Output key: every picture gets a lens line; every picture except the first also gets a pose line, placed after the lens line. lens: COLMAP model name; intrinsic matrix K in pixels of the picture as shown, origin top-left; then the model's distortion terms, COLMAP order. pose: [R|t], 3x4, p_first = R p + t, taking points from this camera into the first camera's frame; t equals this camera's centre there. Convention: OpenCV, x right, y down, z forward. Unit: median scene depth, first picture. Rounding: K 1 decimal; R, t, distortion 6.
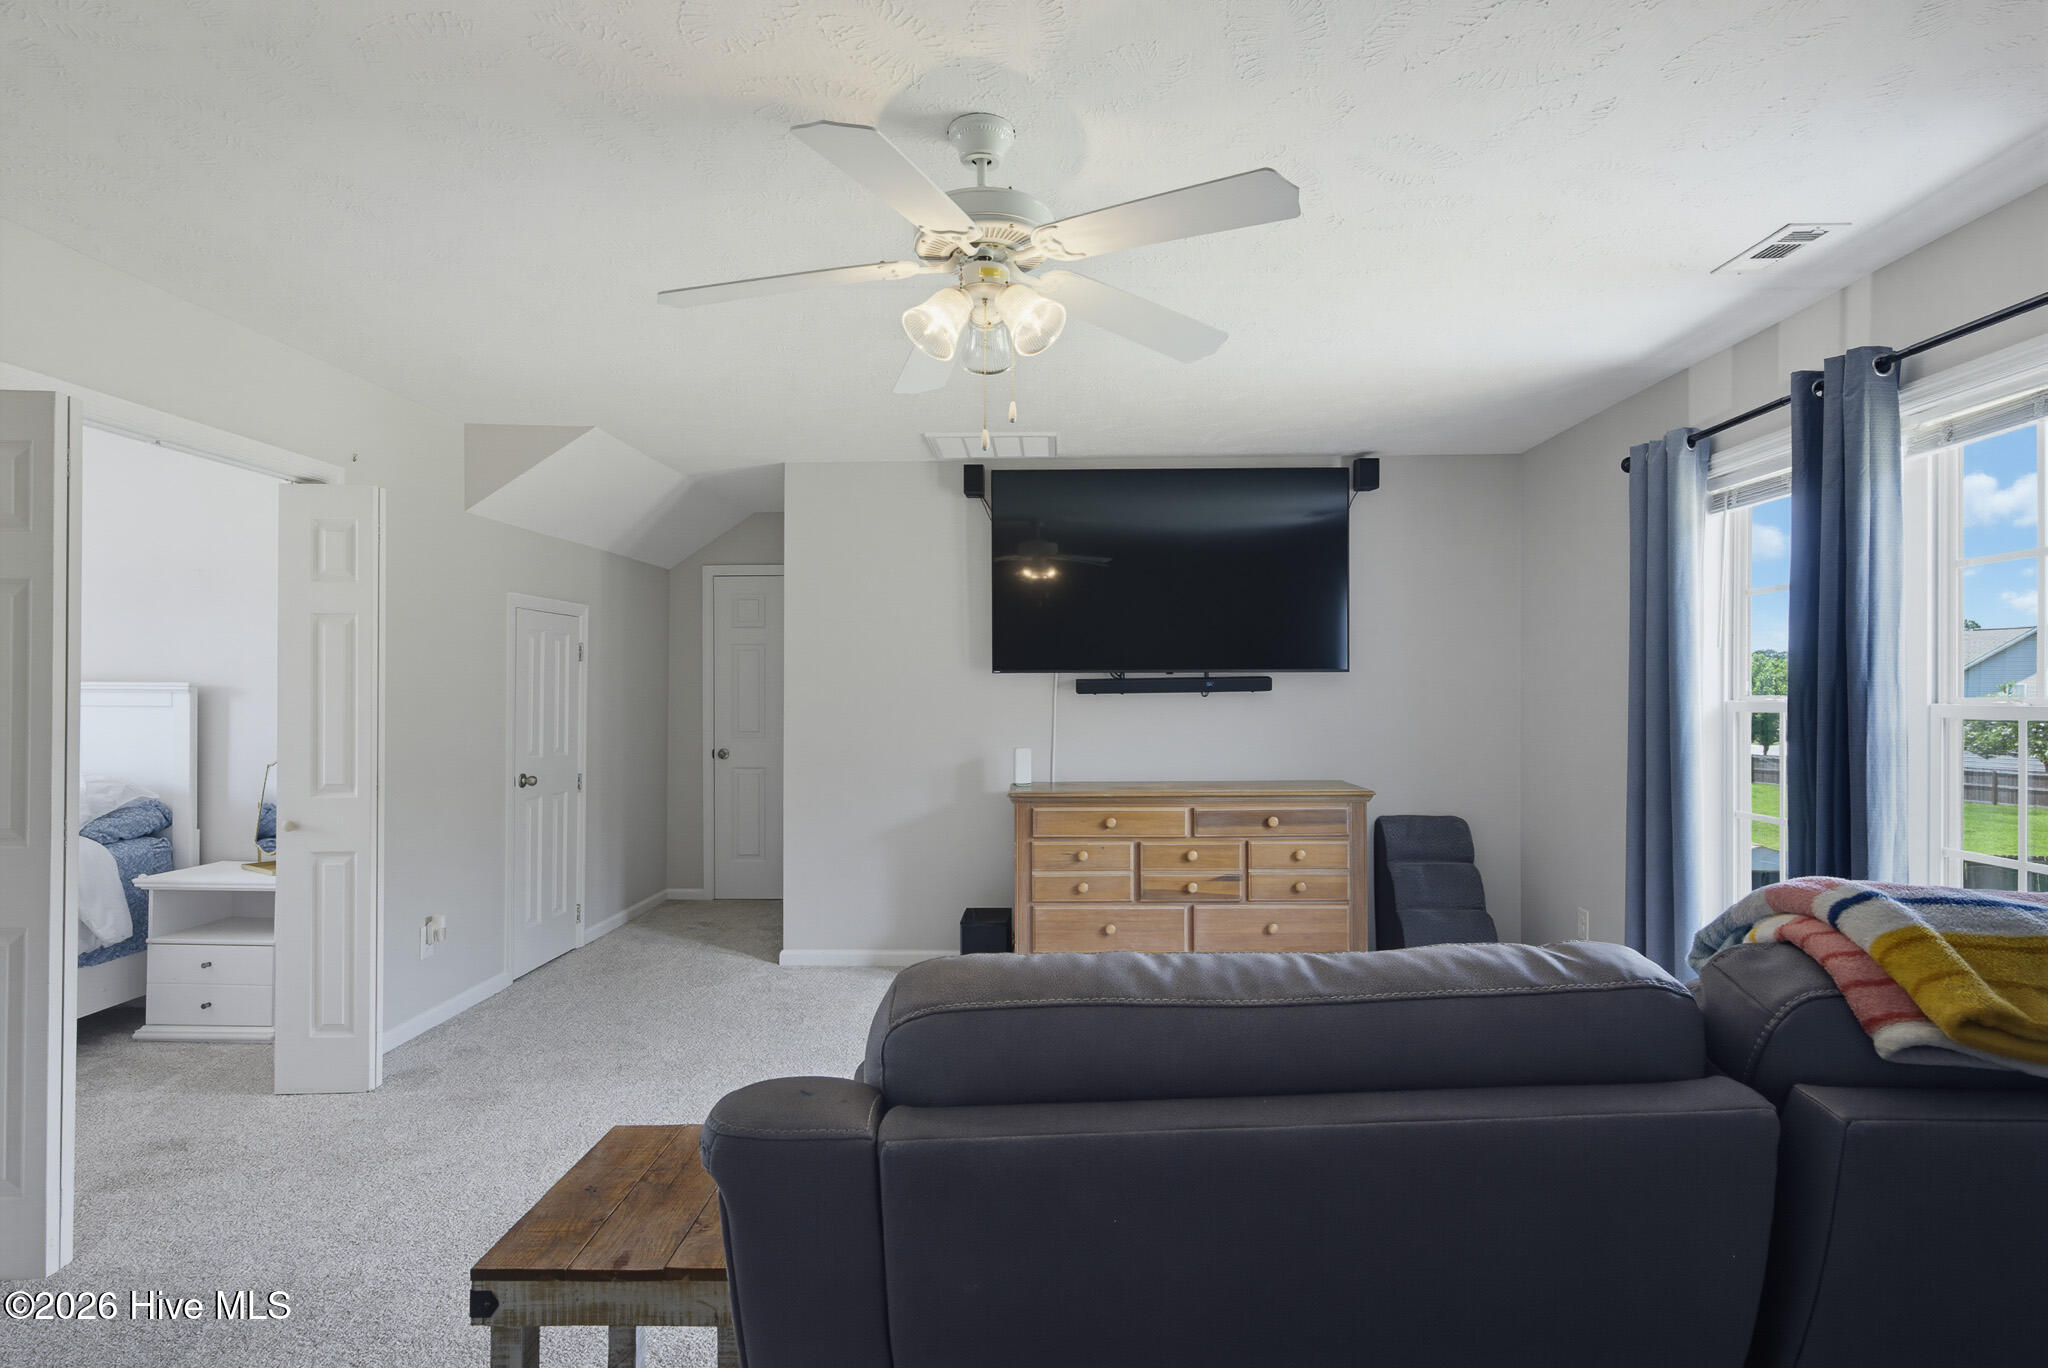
lens RADIAL K [[1040.1, 0, 1031.7], [0, 1040.1, 684.3], [0, 0, 1]] dist [0.003893, 0.003014]
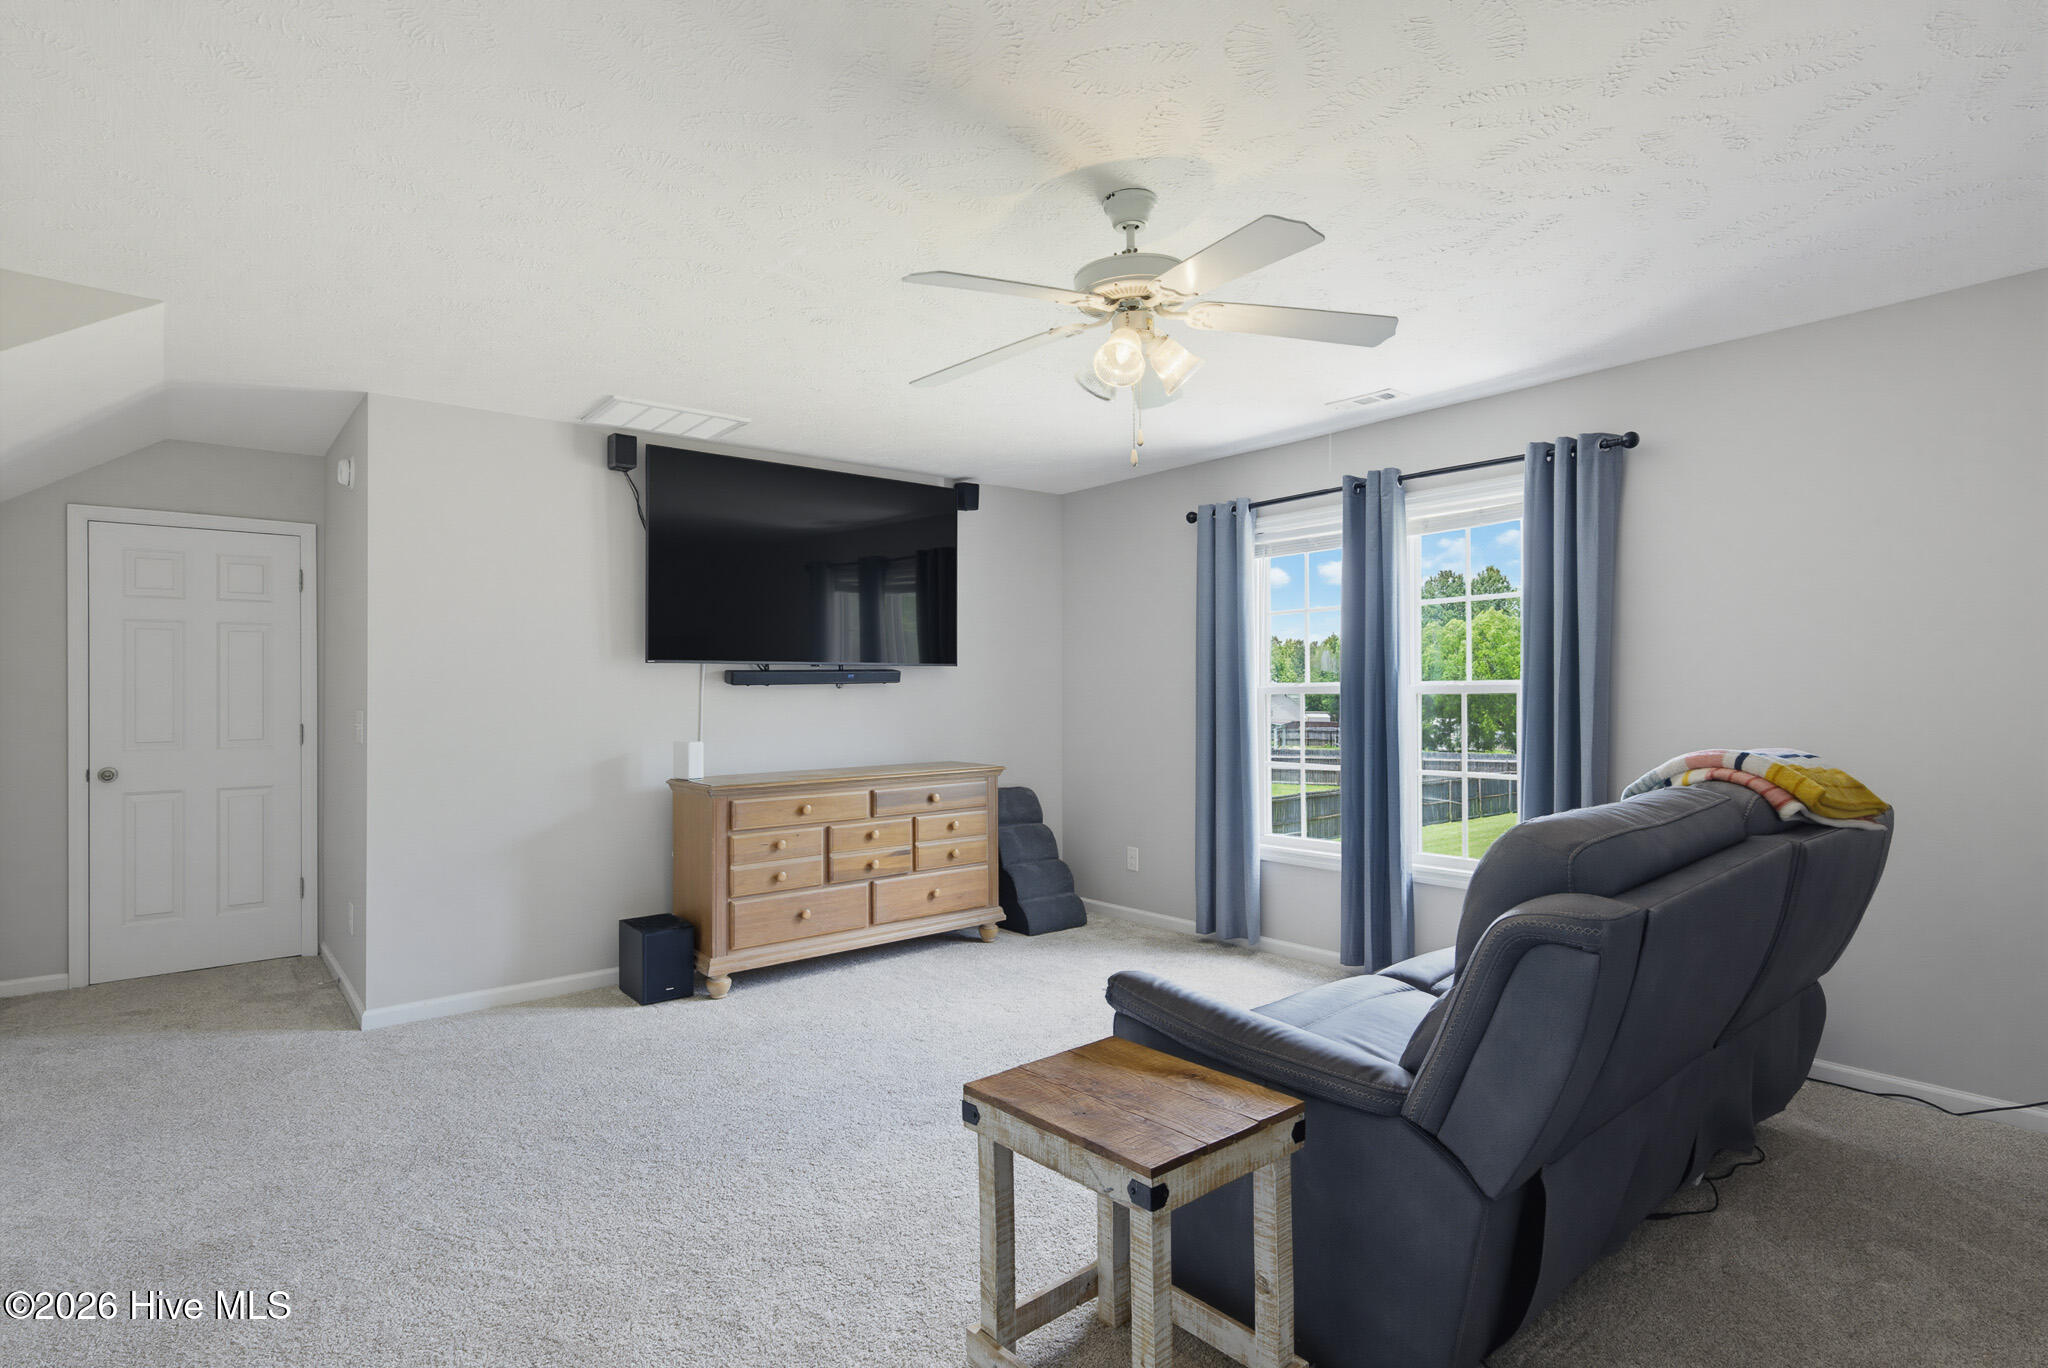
lens RADIAL K [[1052.0, 0, 1030.9], [0, 1052.0, 683.8], [0, 0, 1]] dist [-0.000487, 0.012547]
pose [[0.755515, 0.002190, 0.655127, -0.432680], [0.001773, 0.999984, -0.005387, 0.015233], [-0.655129, 0.005232, 0.755499, 0.073038]]
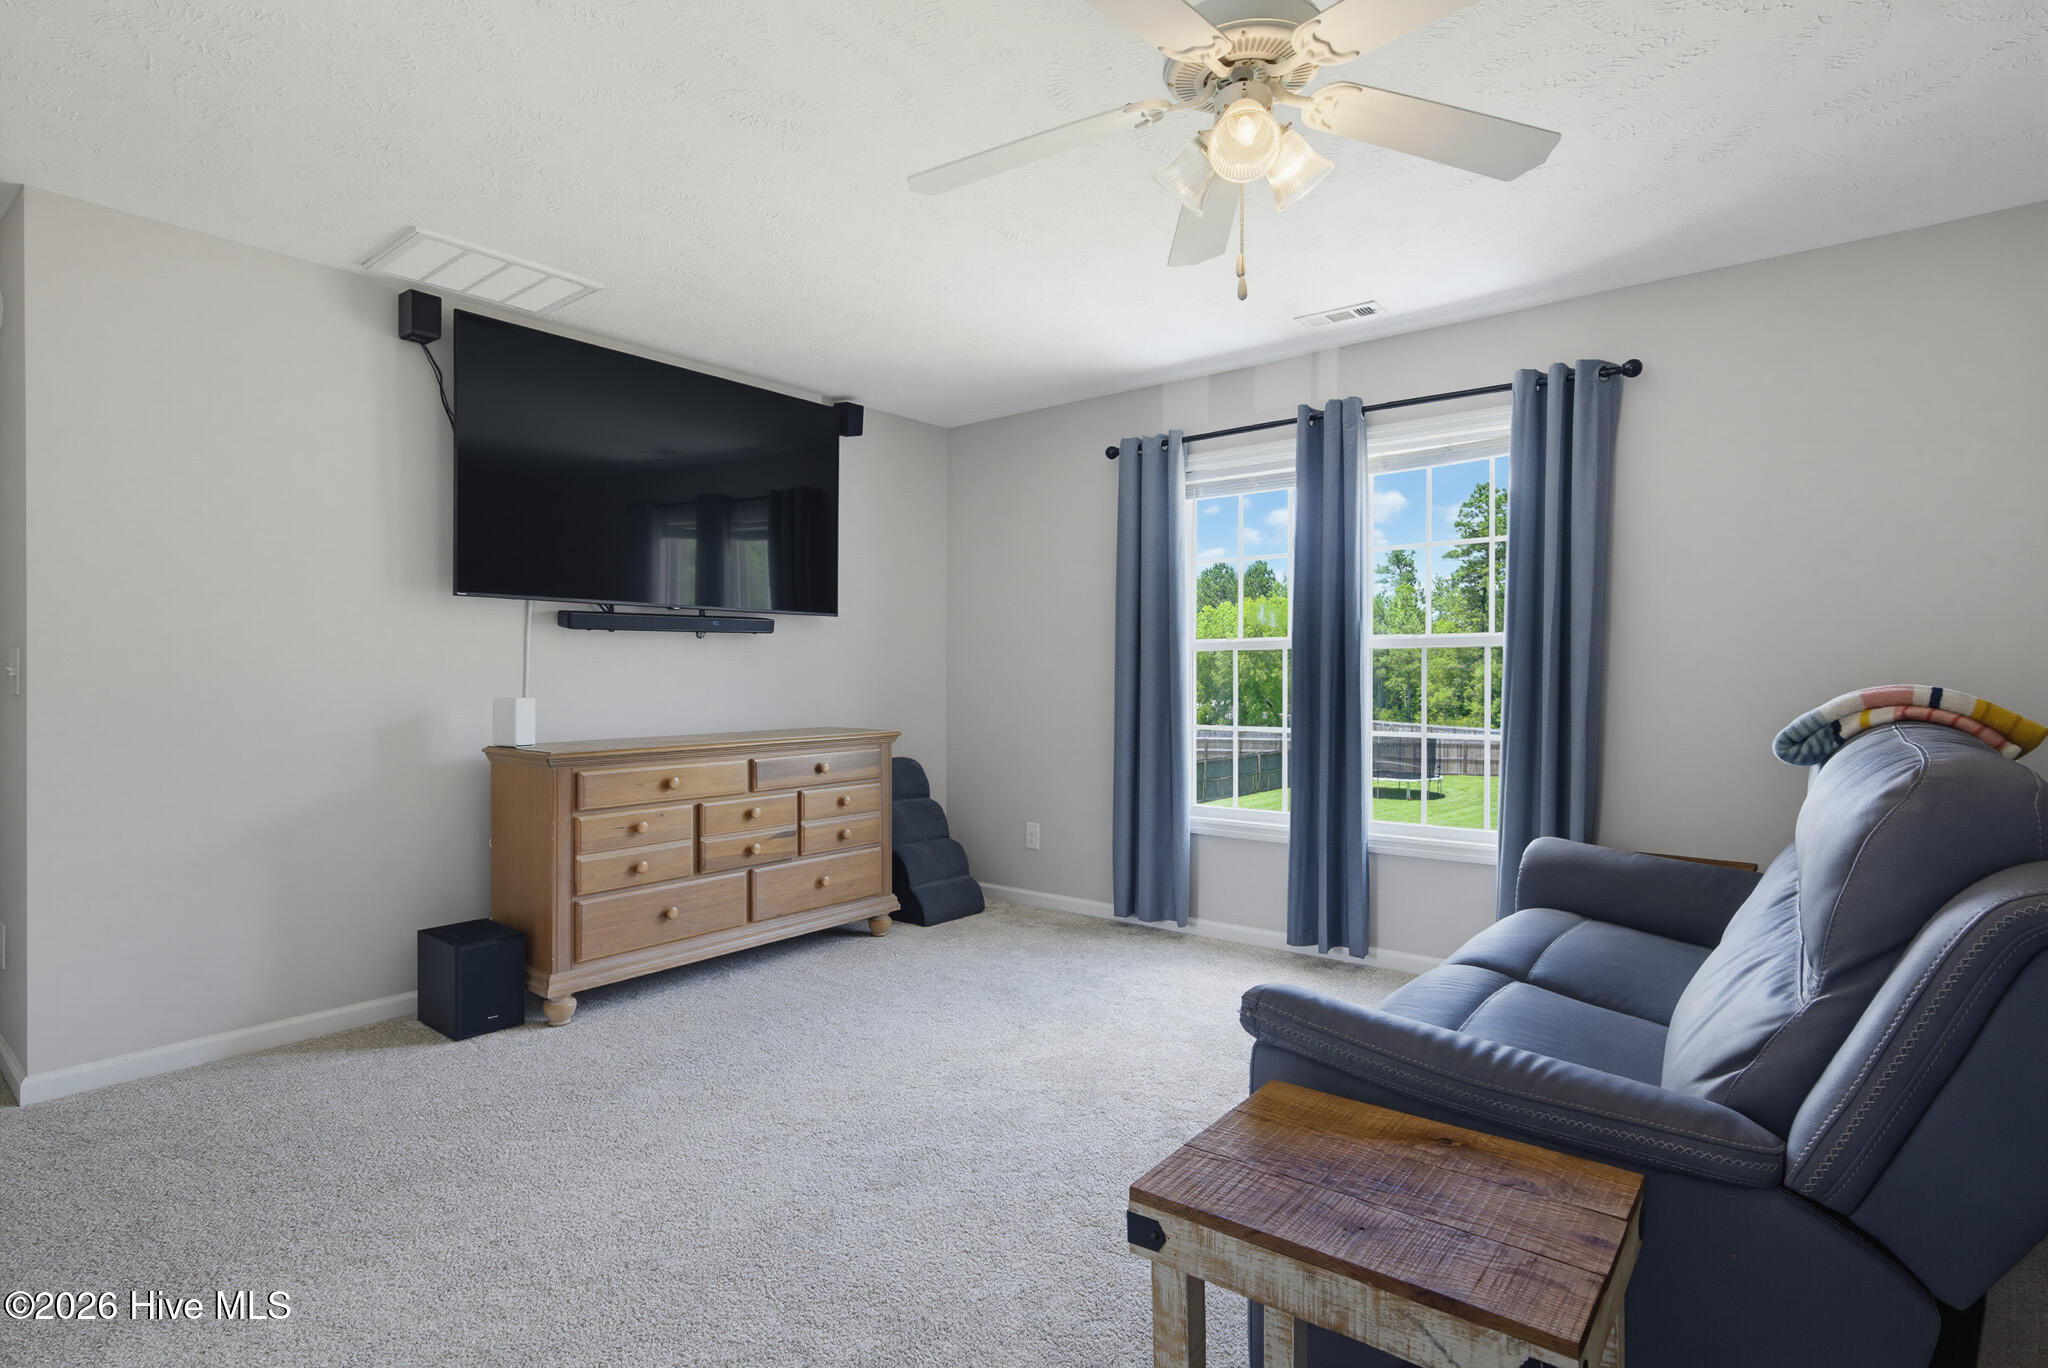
lens RADIAL K [[1040.1, 0, 1031.7], [0, 1040.1, 684.3], [0, 0, 1]] dist [0.003893, 0.003014]
pose [[0.609470, -0.004894, 0.792794, -0.399839], [-0.006533, 0.999916, 0.011195, 0.043951], [-0.792783, -0.012003, 0.609386, 0.274798]]
